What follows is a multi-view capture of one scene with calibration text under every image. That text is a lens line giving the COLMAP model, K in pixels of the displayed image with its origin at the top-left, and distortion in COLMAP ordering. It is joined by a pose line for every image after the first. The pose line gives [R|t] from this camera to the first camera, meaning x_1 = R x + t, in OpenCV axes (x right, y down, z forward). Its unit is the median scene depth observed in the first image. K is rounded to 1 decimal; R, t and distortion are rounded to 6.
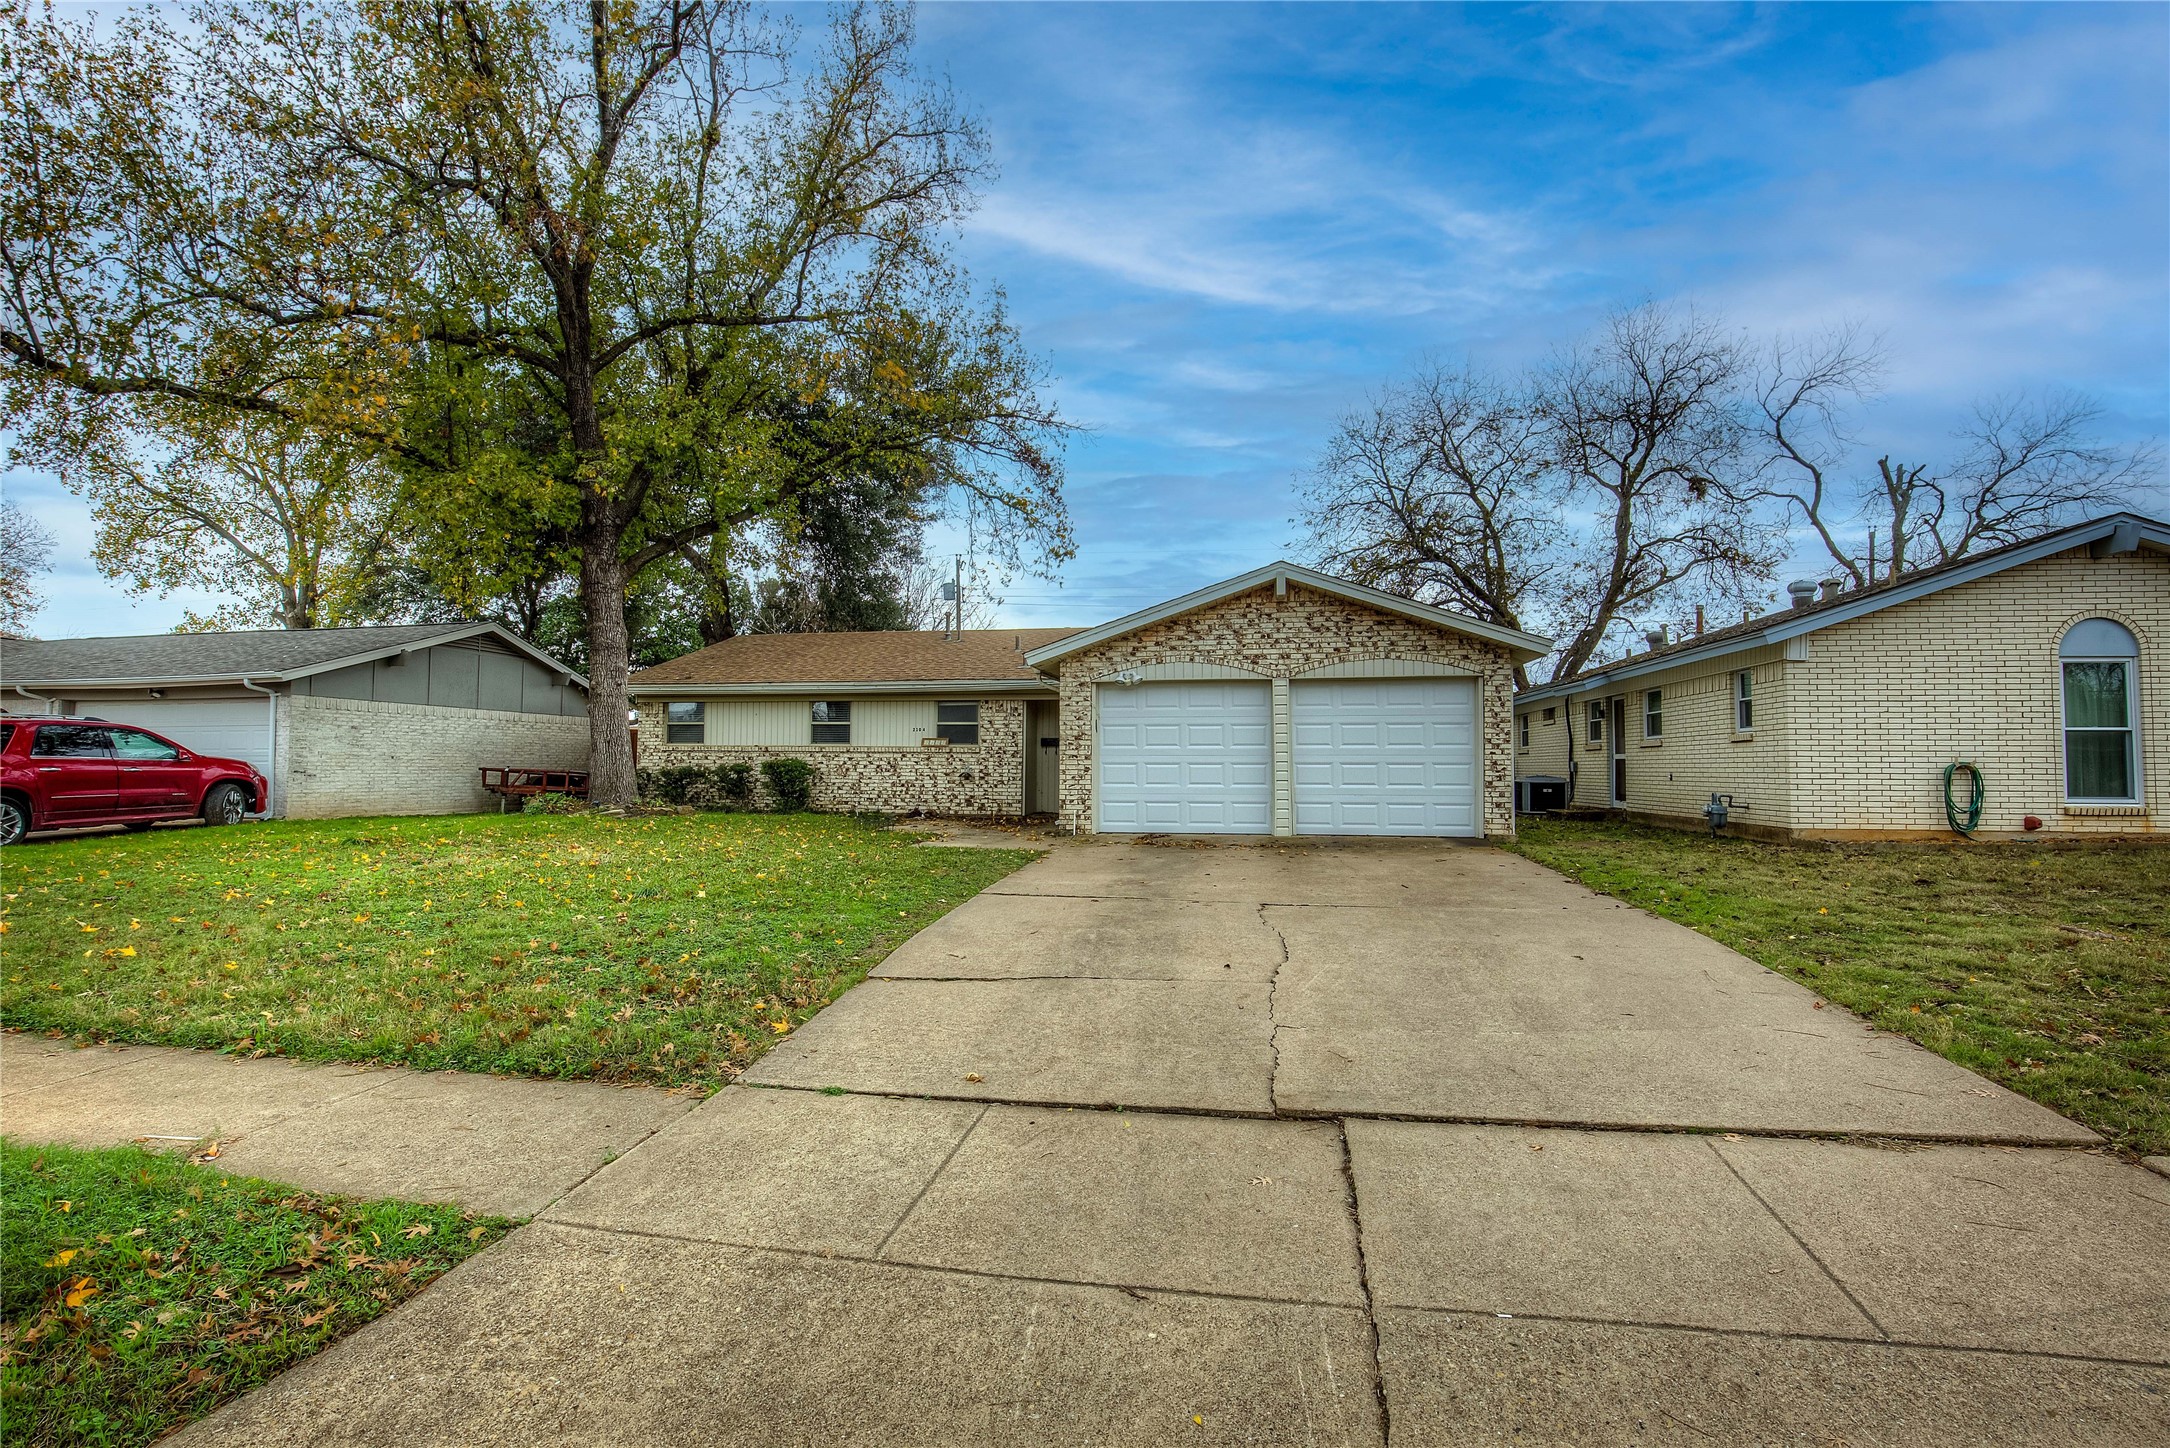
lens RADIAL K [[993.3, 0, 1088.3], [0, 993.3, 728.8], [0, 0, 1]] dist [-0.034856, 0.004920]
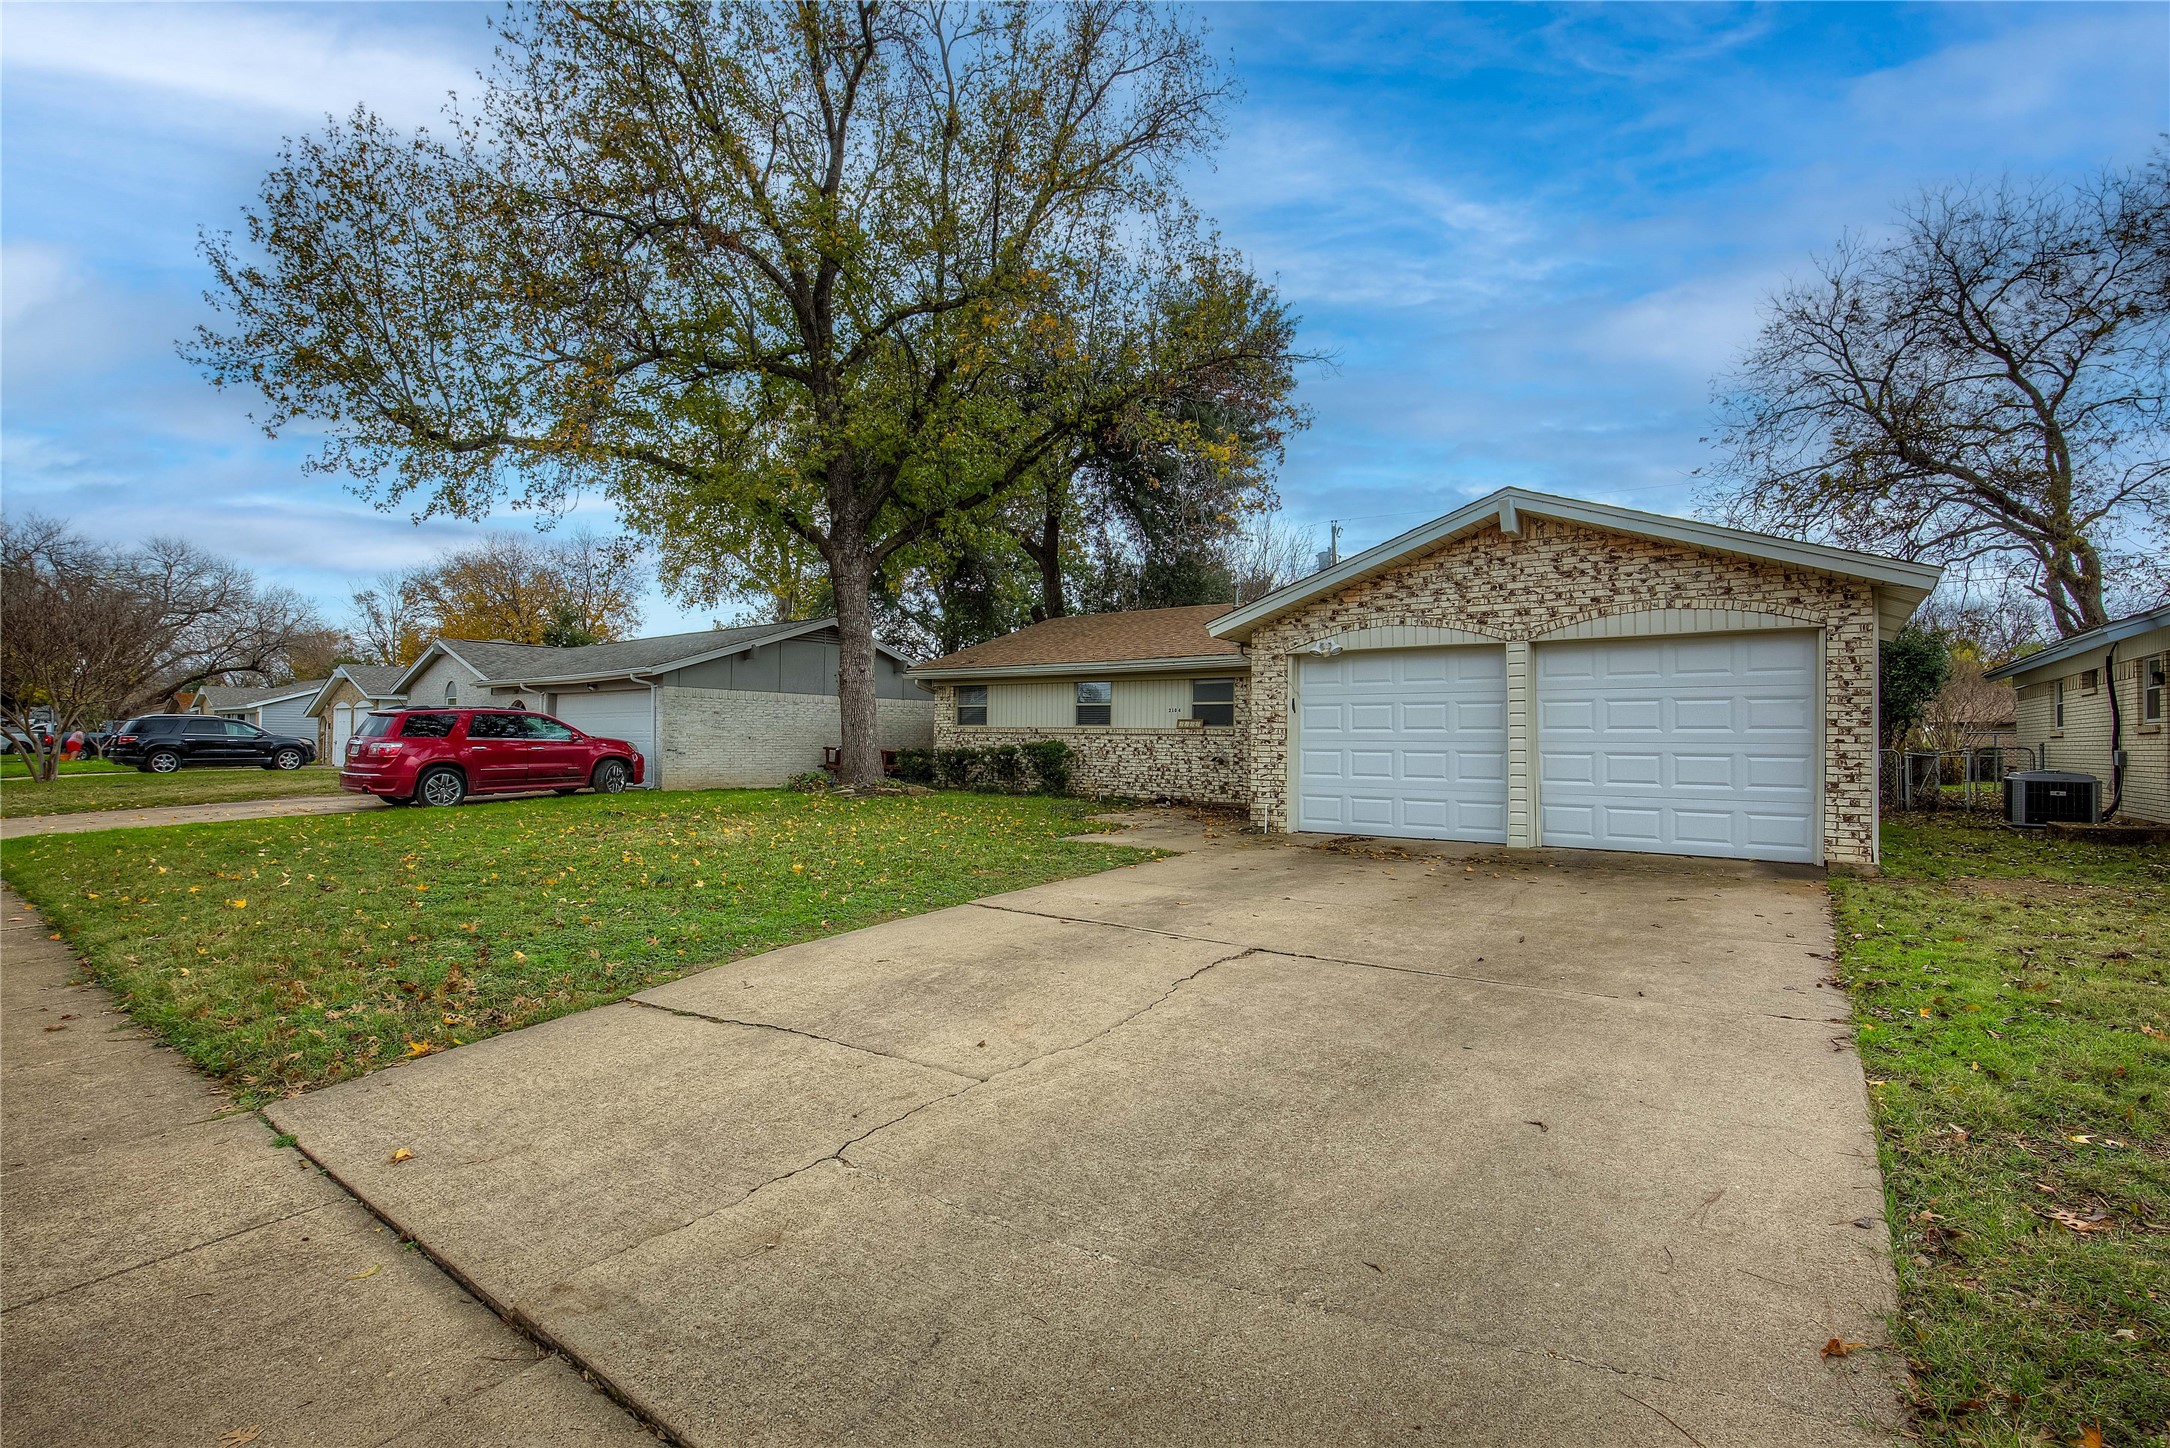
lens RADIAL K [[993.3, 0, 1083.6], [0, 993.3, 727.8], [0, 0, 1]] dist [-0.034856, 0.004920]
pose [[0.896691, -0.000470, -0.442657, 0.210542], [0.010089, 0.999761, 0.019375, -0.002173], [0.442542, -0.021839, 0.896482, 0.154738]]
